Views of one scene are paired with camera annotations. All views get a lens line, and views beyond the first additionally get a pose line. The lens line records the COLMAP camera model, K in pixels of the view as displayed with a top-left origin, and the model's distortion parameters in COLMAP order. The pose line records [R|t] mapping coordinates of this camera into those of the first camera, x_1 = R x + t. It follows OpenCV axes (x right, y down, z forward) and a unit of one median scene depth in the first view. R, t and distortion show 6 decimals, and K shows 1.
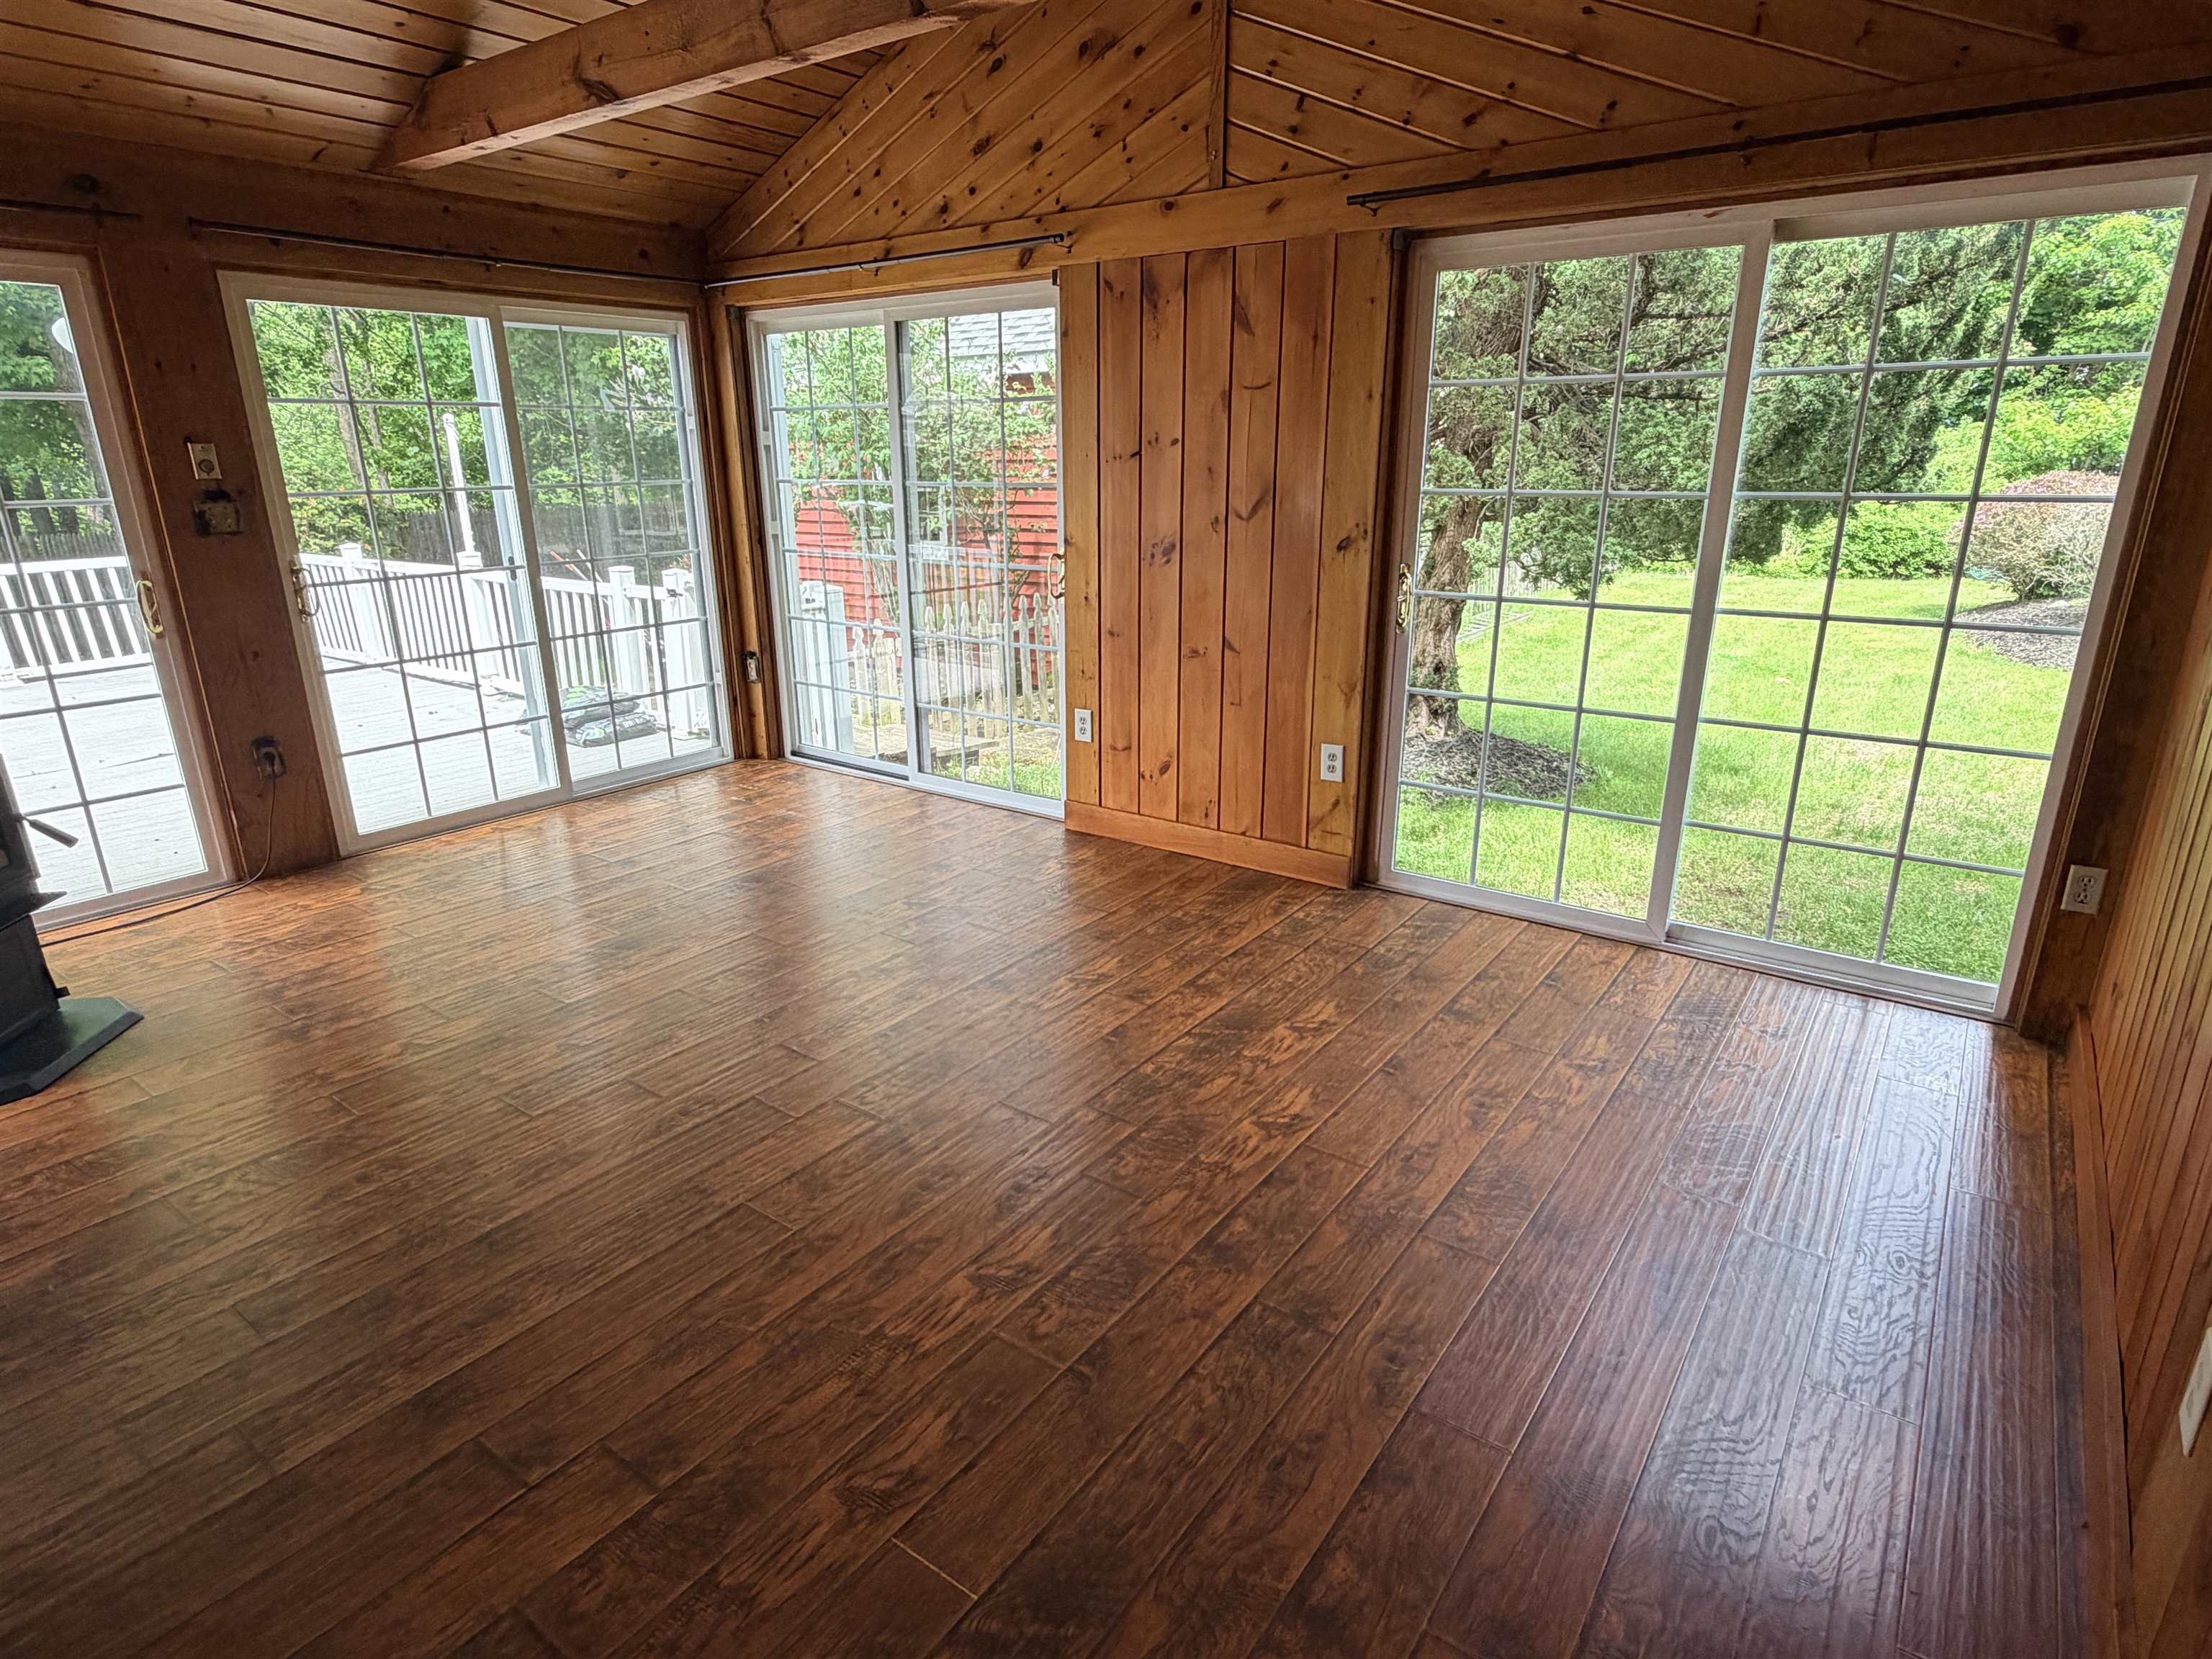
lens RADIAL K [[1209.9, 0, 1105.7], [0, 1209.9, 831.5], [0, 0, 1]] dist [0.003484, 0.001116]
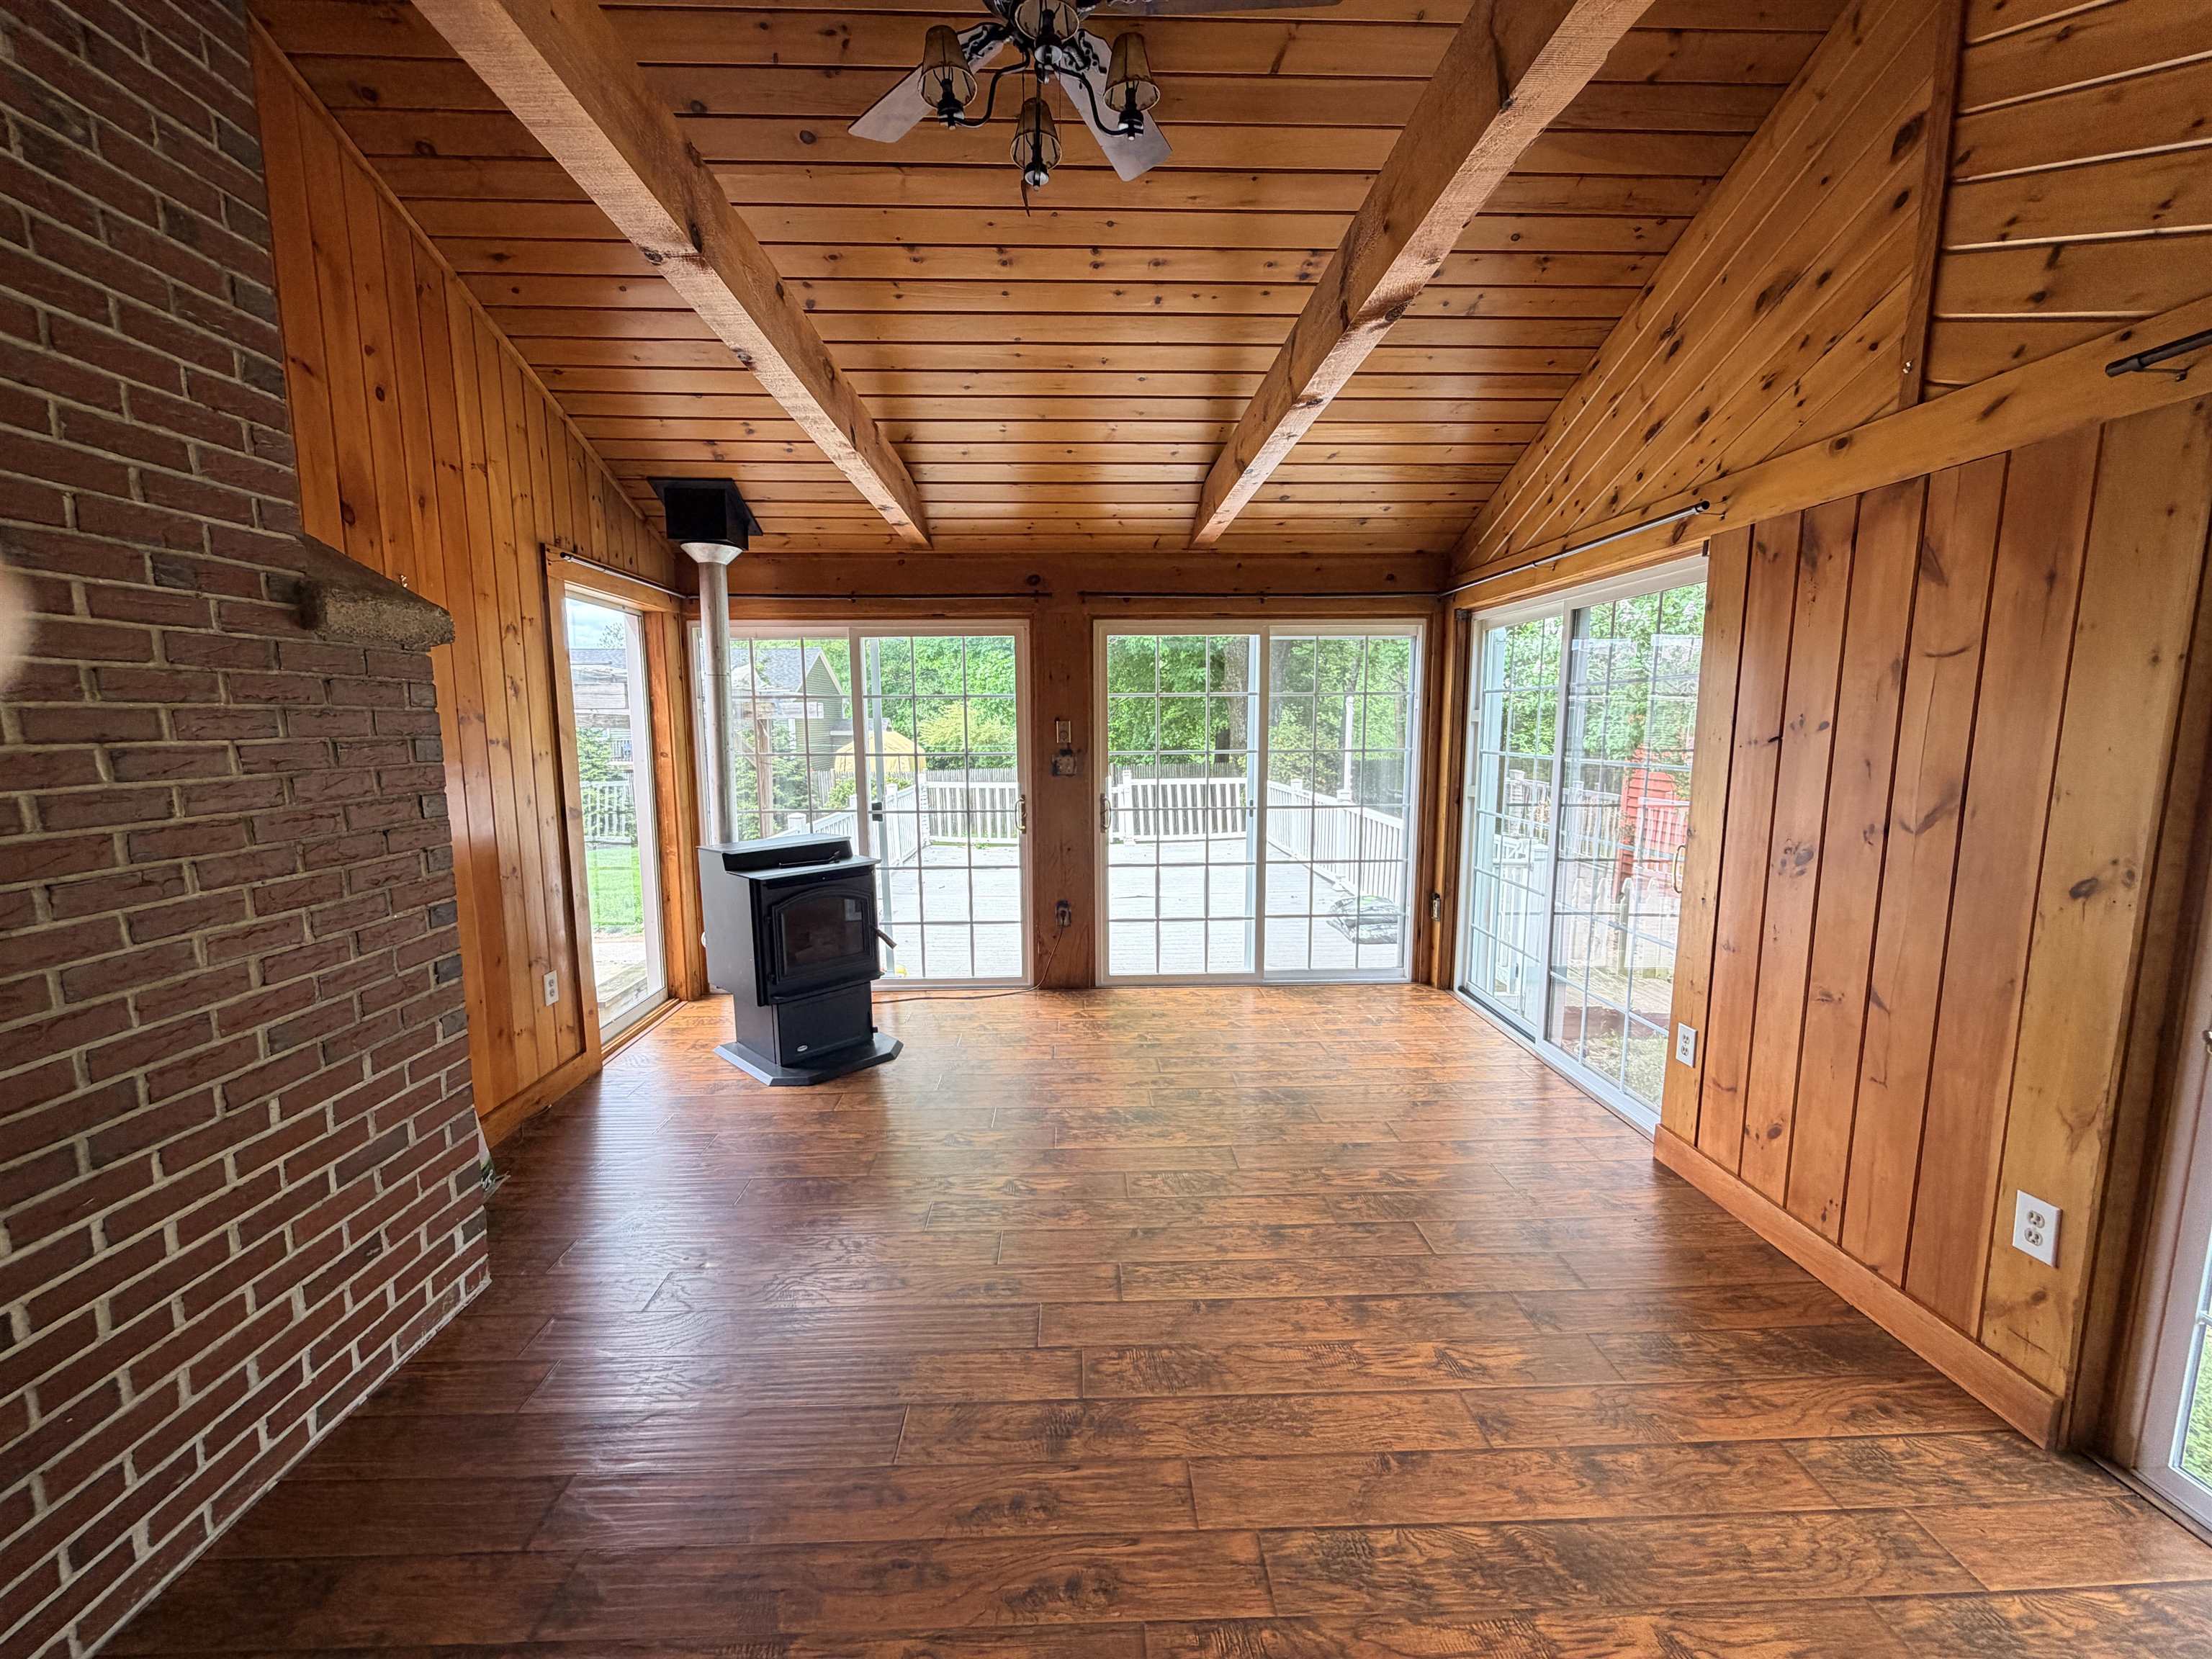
lens RADIAL K [[882.6, 0, 1106.4], [0, 882.6, 830.8], [0, 0, 1]] dist [-0.001809, -0.000097]
pose [[0.614476, 0.103811, -0.782075, 0.220745], [-0.238511, 0.969363, -0.058726, -0.111039], [0.752018, 0.222620, 0.620411, 0.310050]]
